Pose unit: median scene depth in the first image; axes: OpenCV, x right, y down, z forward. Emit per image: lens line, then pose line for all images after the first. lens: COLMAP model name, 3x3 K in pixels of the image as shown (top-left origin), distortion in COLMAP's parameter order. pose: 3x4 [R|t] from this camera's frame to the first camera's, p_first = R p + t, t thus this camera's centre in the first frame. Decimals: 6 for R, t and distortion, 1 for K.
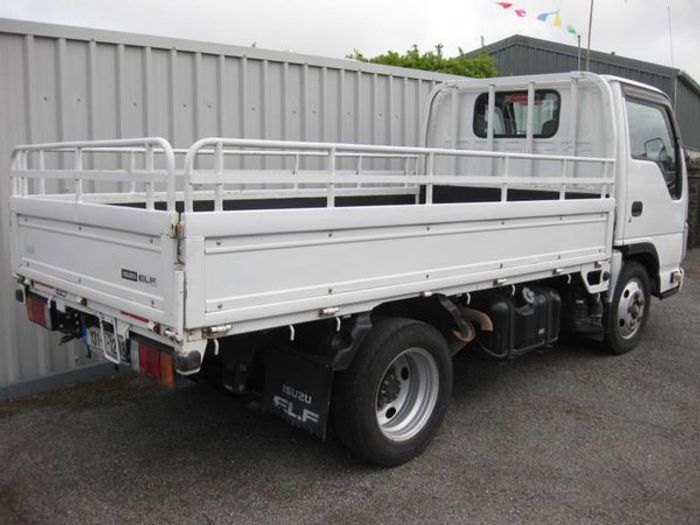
lens RADIAL K [[695.9, 0, 350.0], [0, 695.9, 262.5], [0, 0, 1]] dist [0.003562, 0.006991]
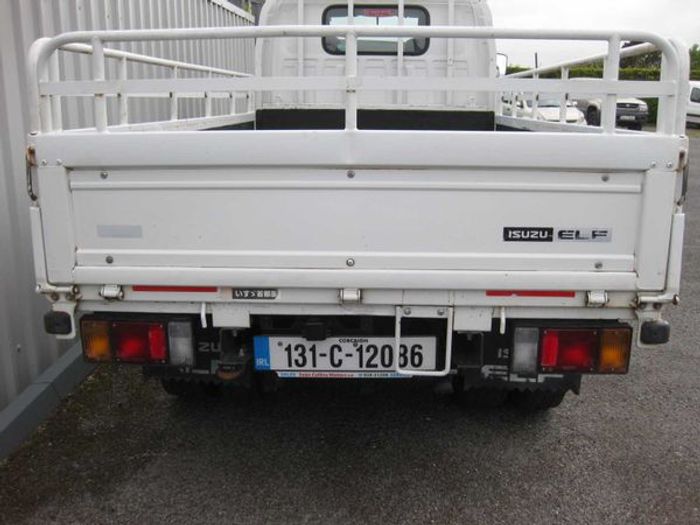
lens RADIAL K [[695.9, 0, 350.0], [0, 695.9, 262.5], [0, 0, 1]] dist [0.003562, 0.006991]
pose [[0.717794, -0.165038, 0.676413, -0.514275], [0.097382, 0.985749, 0.137173, -0.036628], [-0.689412, -0.032592, 0.723636, 0.360243]]
